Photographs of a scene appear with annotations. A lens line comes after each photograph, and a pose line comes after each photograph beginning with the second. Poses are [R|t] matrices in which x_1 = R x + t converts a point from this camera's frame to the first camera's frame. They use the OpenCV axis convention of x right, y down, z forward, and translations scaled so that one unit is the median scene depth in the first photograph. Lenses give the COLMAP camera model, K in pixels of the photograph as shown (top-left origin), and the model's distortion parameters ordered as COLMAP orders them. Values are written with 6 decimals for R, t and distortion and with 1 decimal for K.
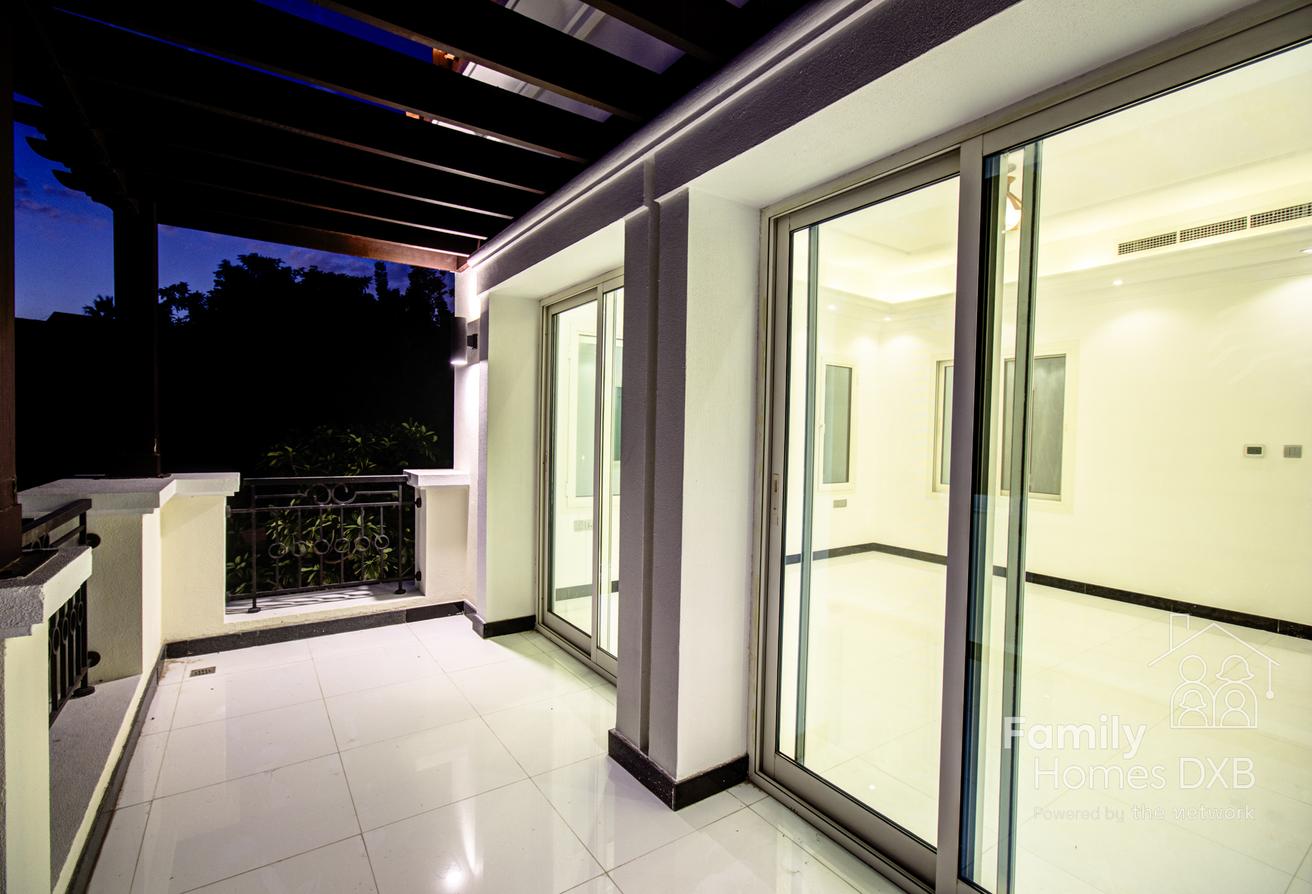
lens RADIAL K [[582.5, 0, 655.6], [0, 582.5, 441.8], [0, 0, 1]] dist [-0.000494, -0.000887]
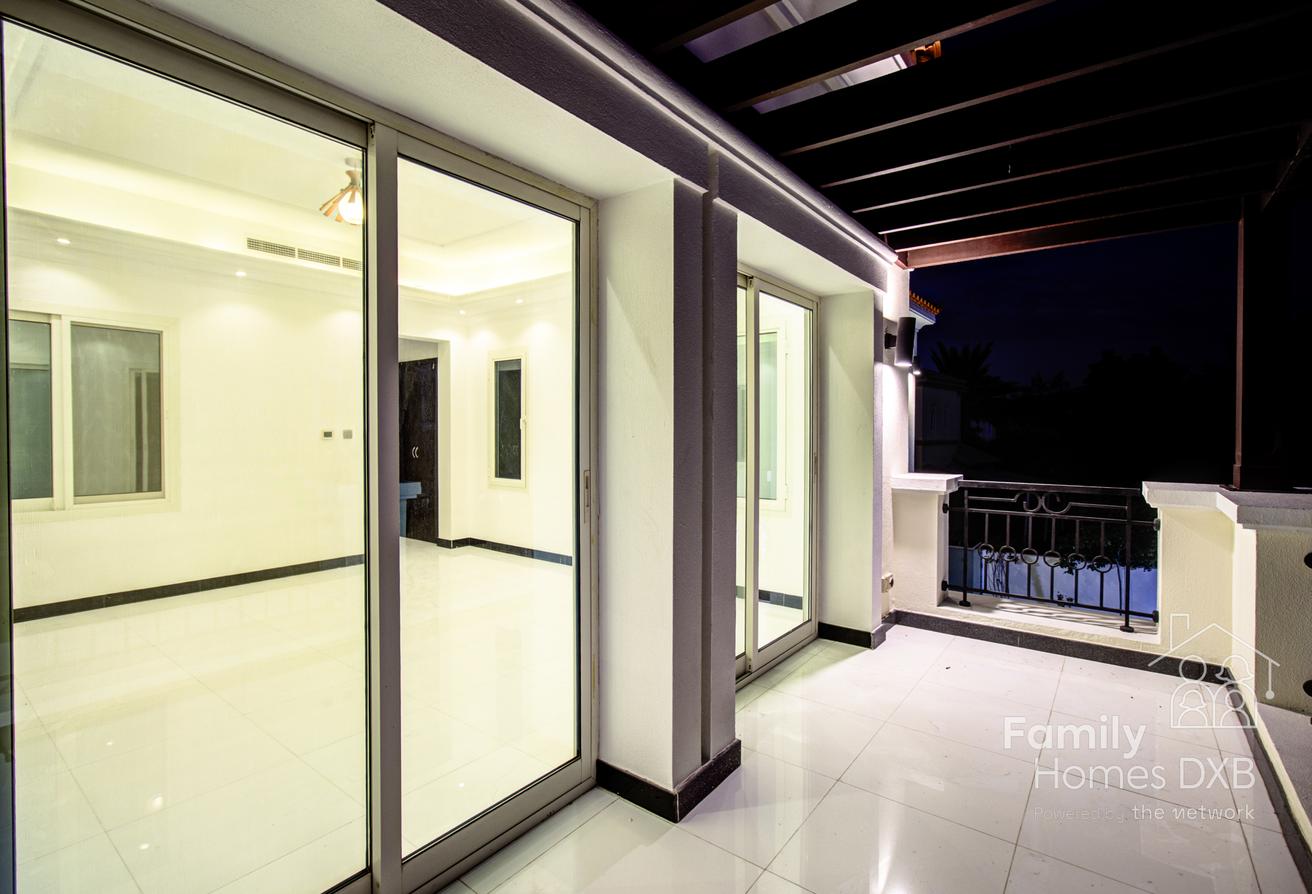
lens RADIAL K [[582.5, 0, 655.6], [0, 582.5, 441.8], [0, 0, 1]] dist [-0.000494, -0.000887]
pose [[-0.267865, -0.041178, 0.962576, -0.541081], [0.008224, 0.998952, 0.045022, -0.026703], [-0.963421, 0.019976, -0.267245, 0.789797]]
